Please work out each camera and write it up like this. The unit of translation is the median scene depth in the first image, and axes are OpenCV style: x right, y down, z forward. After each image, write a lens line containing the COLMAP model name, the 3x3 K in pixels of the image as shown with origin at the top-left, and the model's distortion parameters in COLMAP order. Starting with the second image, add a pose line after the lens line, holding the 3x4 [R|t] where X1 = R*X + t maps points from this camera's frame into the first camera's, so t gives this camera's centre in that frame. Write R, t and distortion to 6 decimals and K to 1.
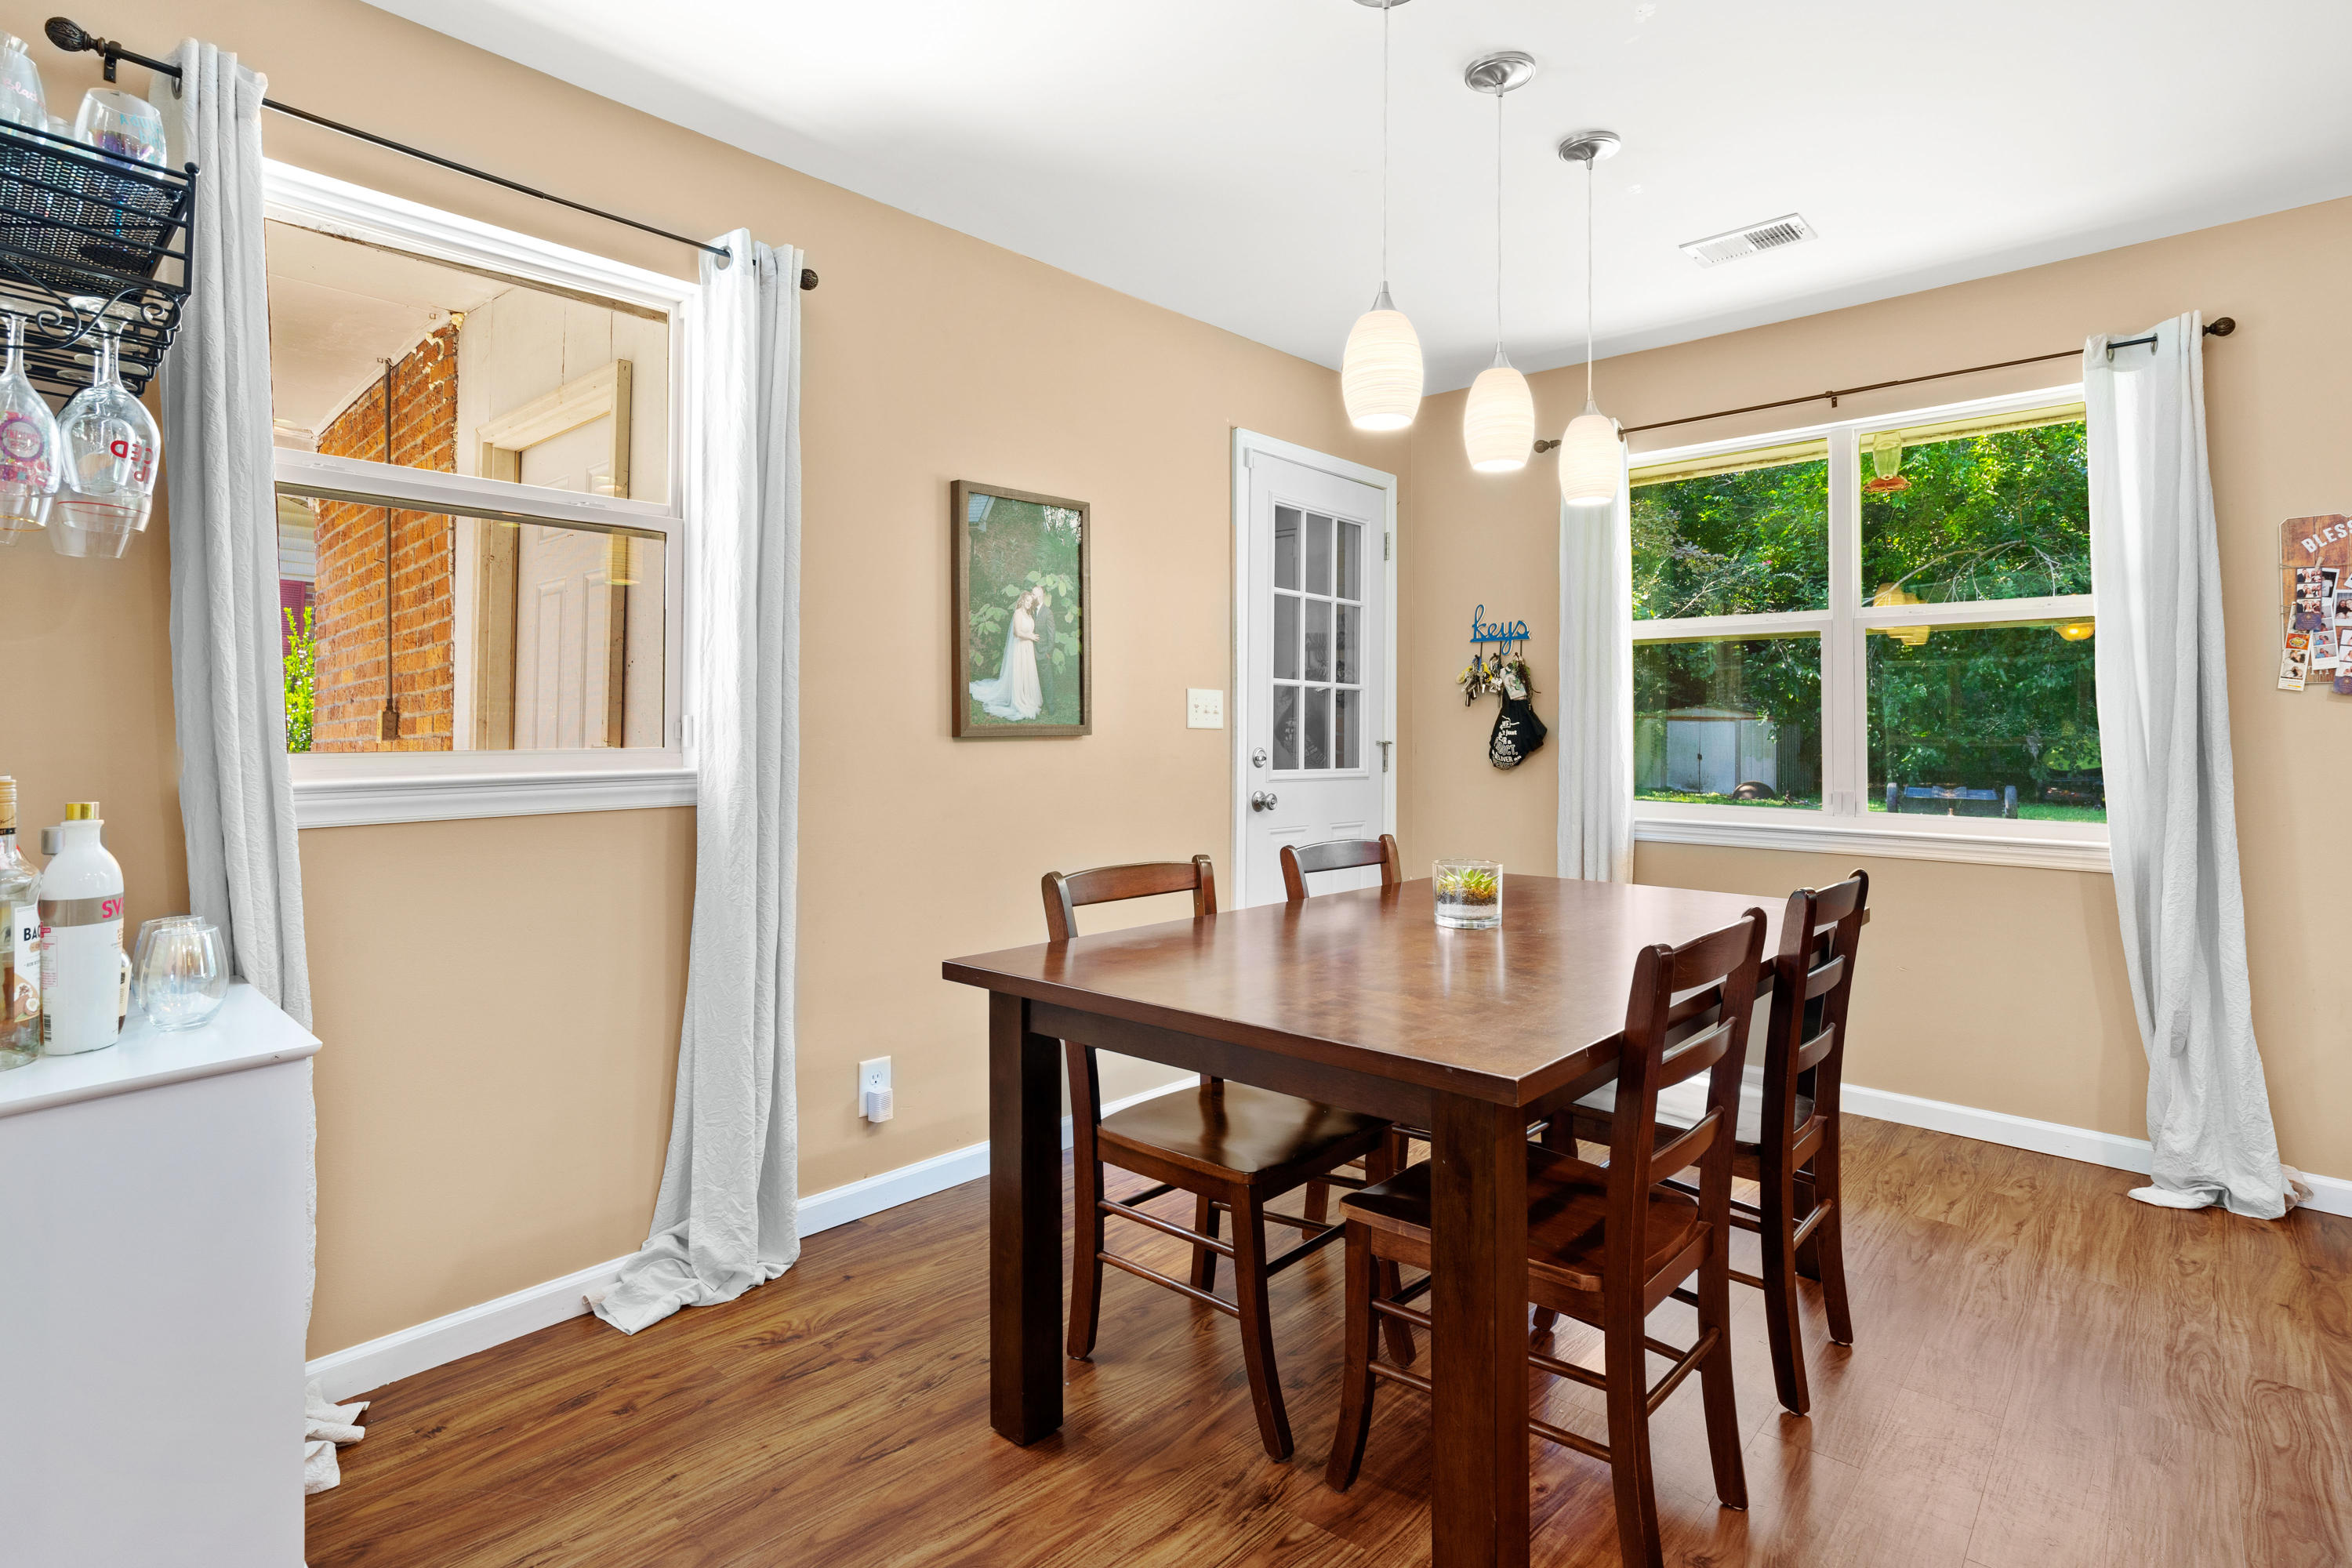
lens RADIAL K [[1170.2, 0, 1215.4], [0, 1170.2, 665.0], [0, 0, 1]] dist [-0.047453, -0.001415]
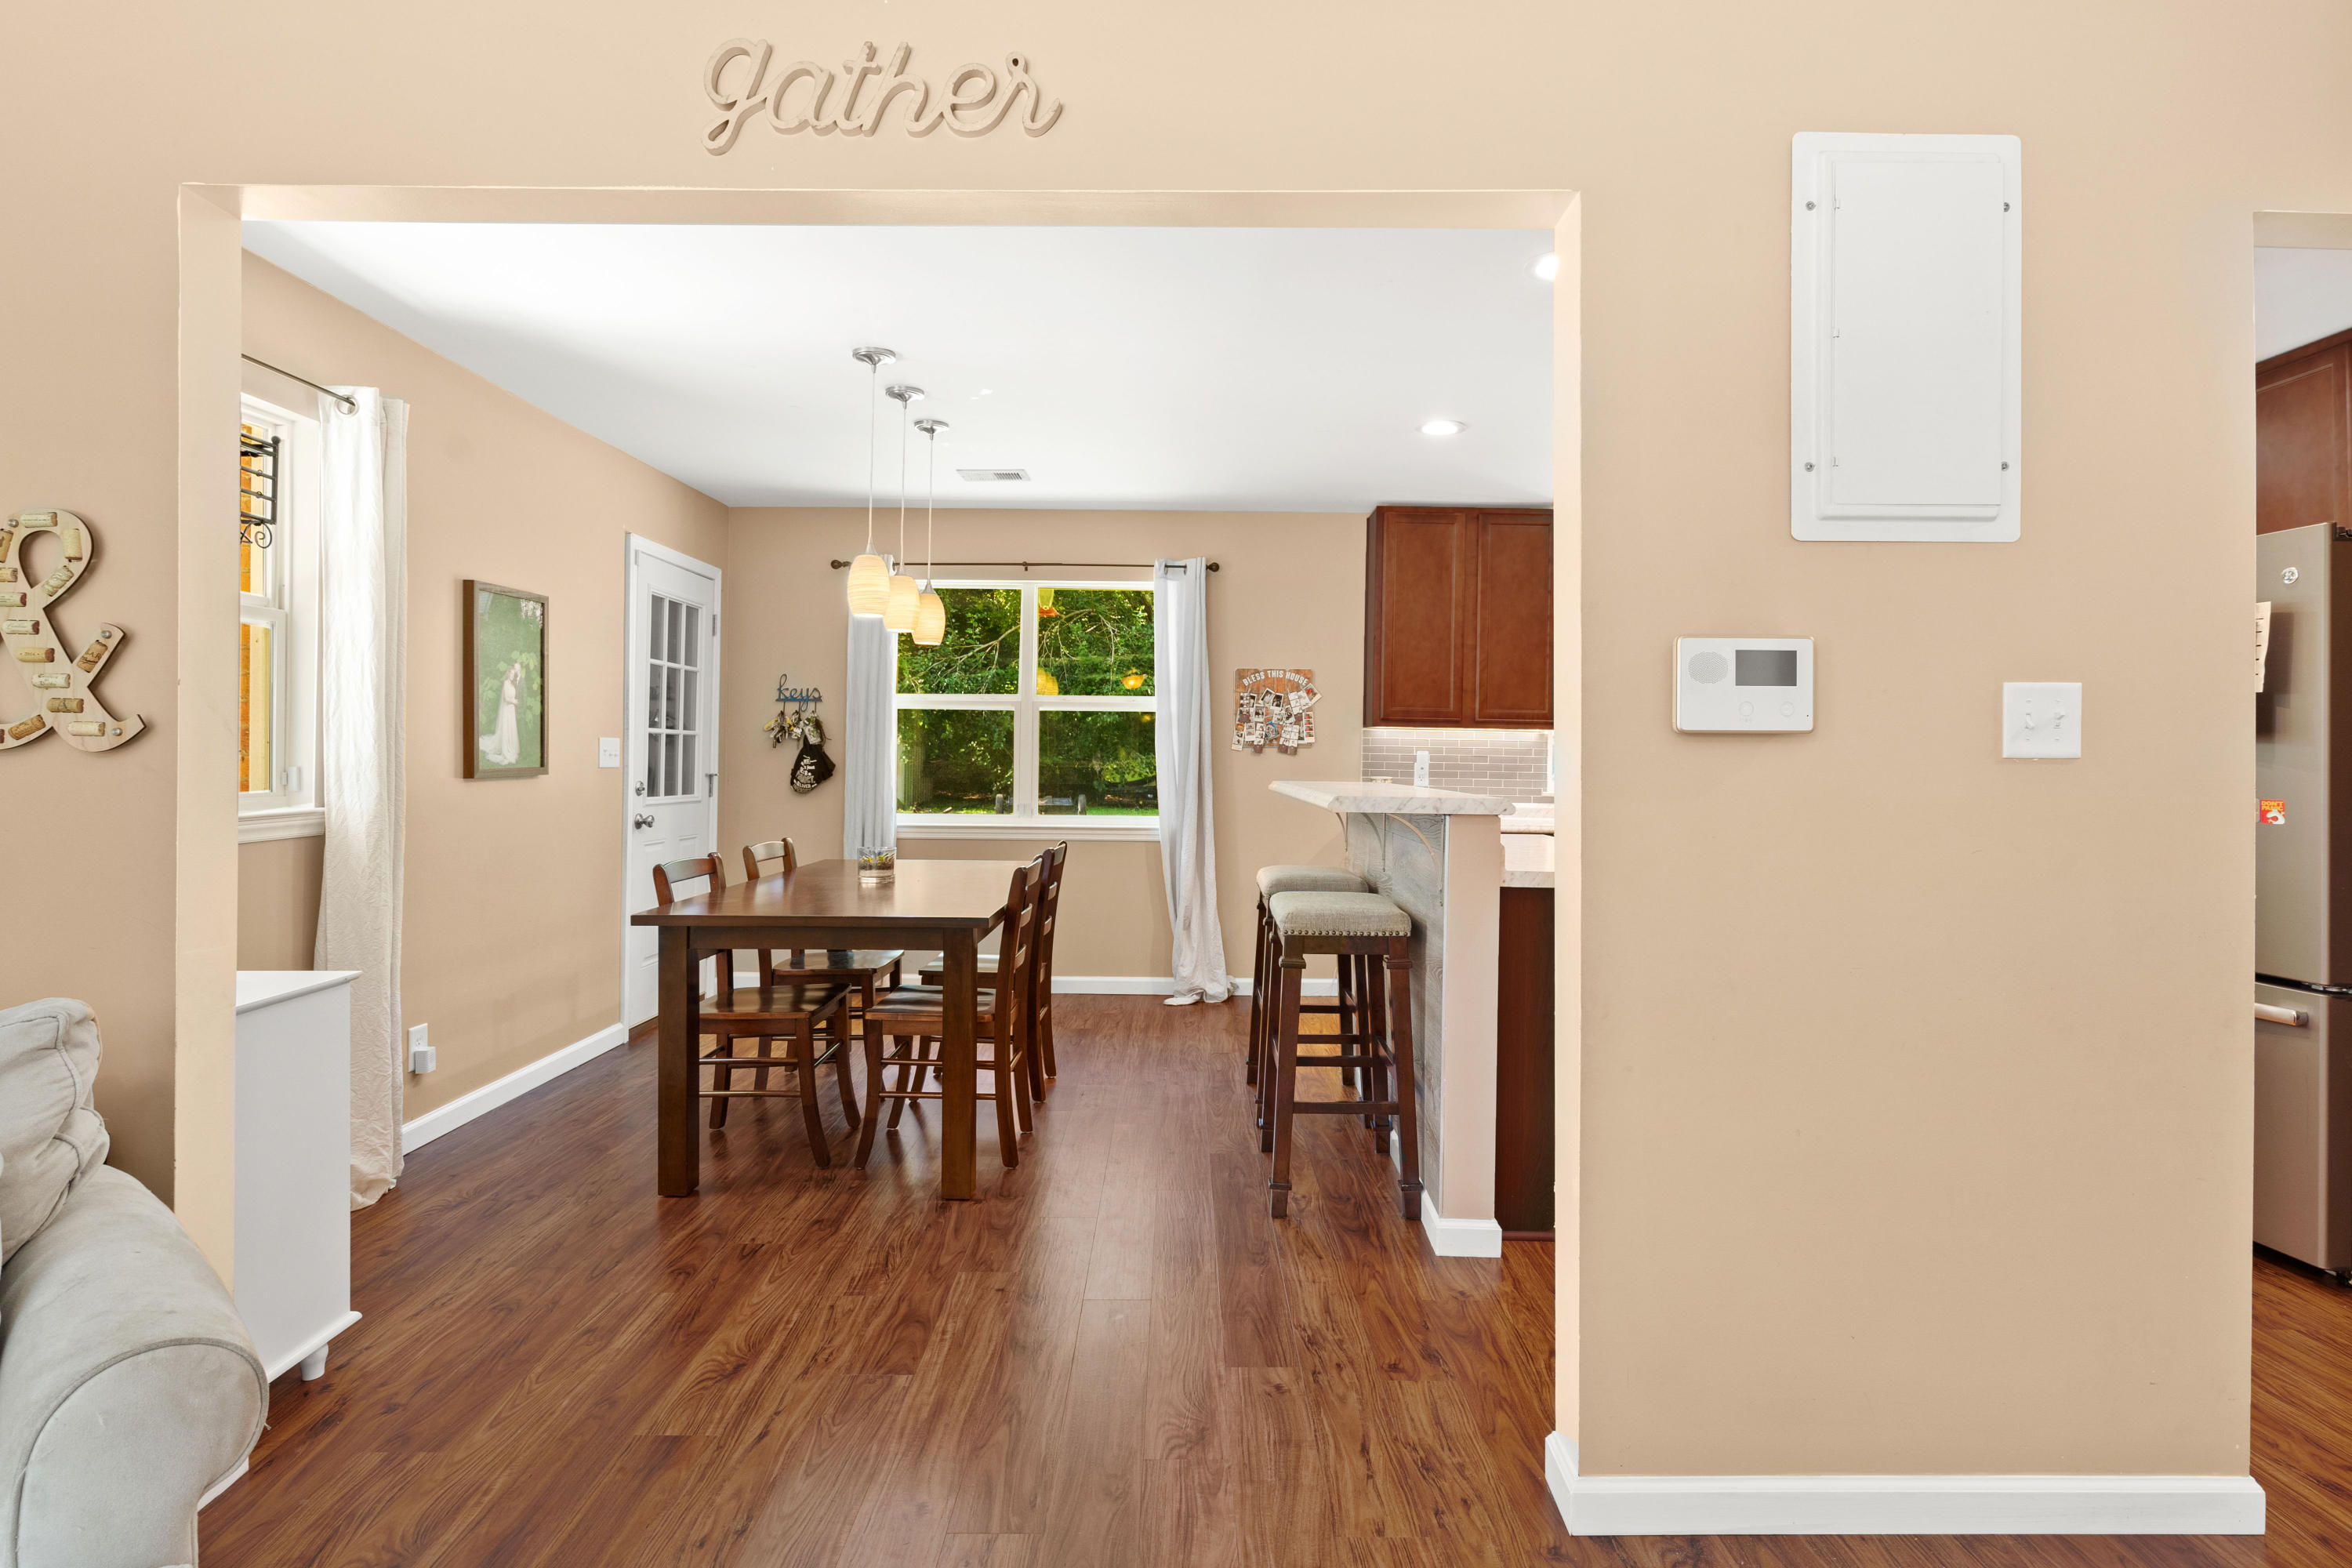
lens RADIAL K [[1058.9, 0, 1201.1], [0, 1058.9, 764.0], [0, 0, 1]] dist [-0.018137, 0.001146]
pose [[0.731884, -0.003072, 0.681422, -0.389745], [-0.044681, 0.997622, 0.052487, -0.049347], [-0.679962, -0.068861, 0.730006, -0.371299]]
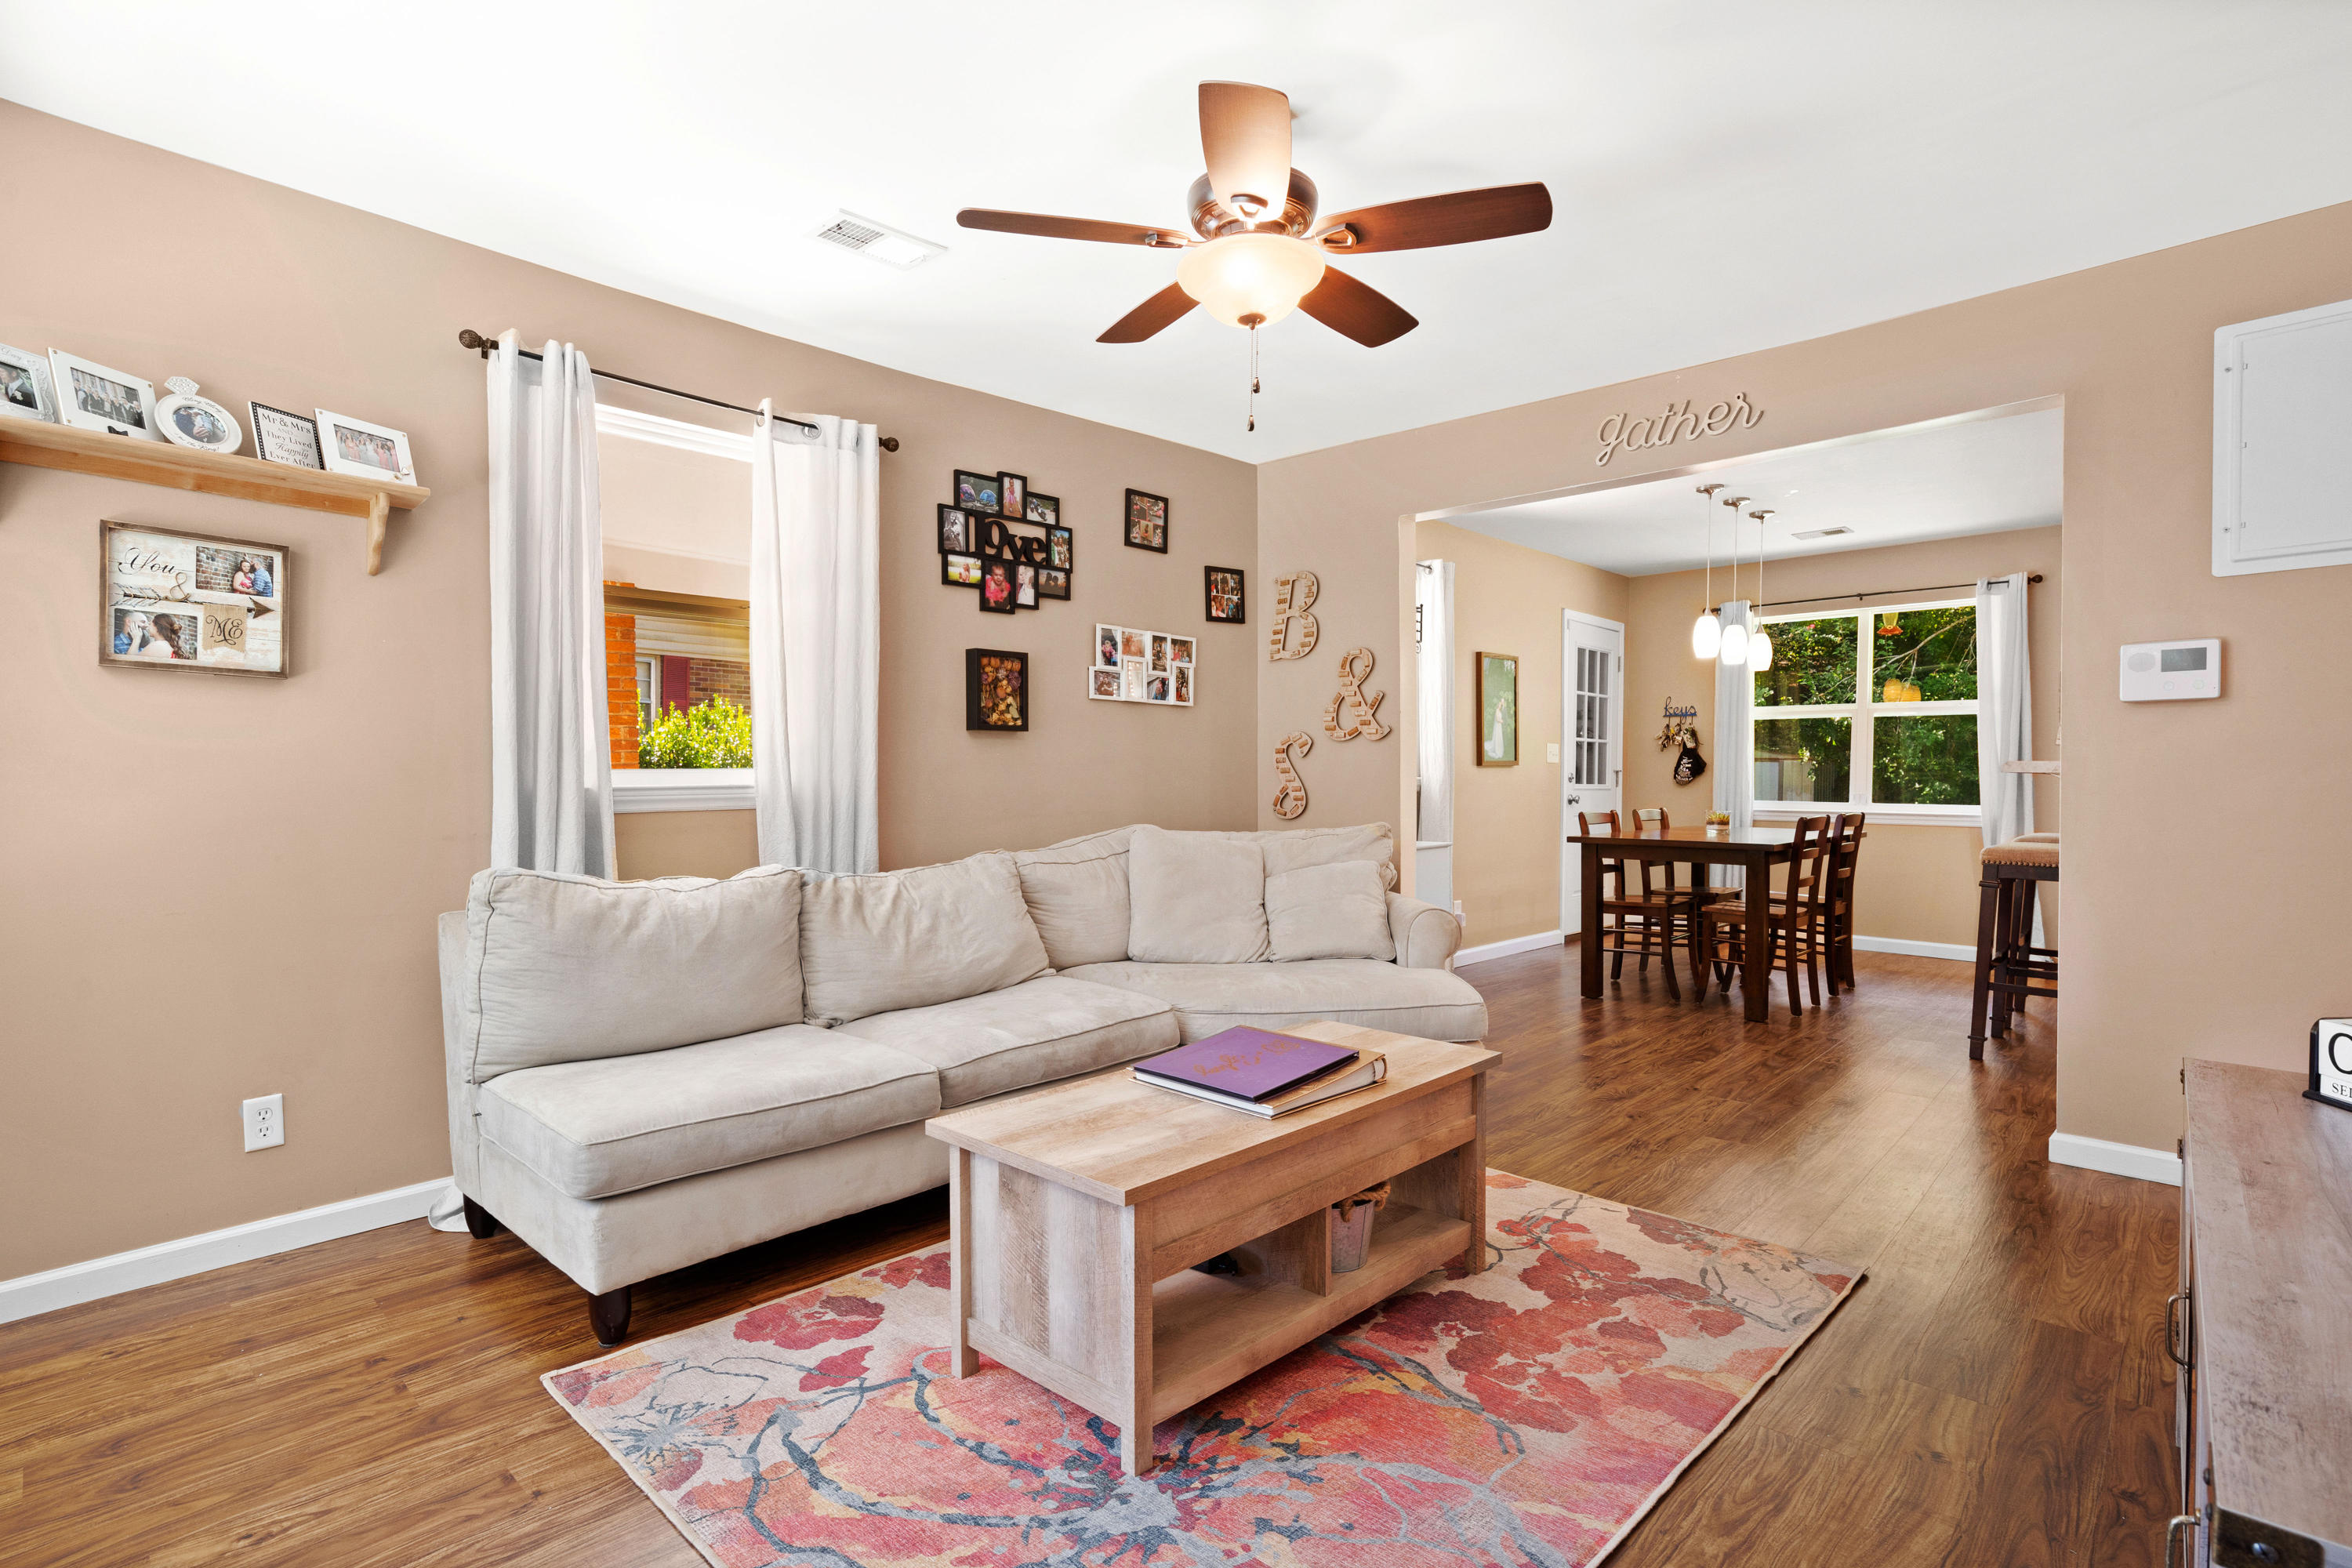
lens RADIAL K [[1135.2, 0, 1267.8], [0, 1135.2, 797.3], [0, 0, 1]] dist [-0.071702, -0.000004]
pose [[0.999991, -0.004112, -0.000363, -0.602596], [0.004127, 0.997423, 0.071626, -0.033700], [0.000067, -0.071627, 0.997431, -1.156194]]
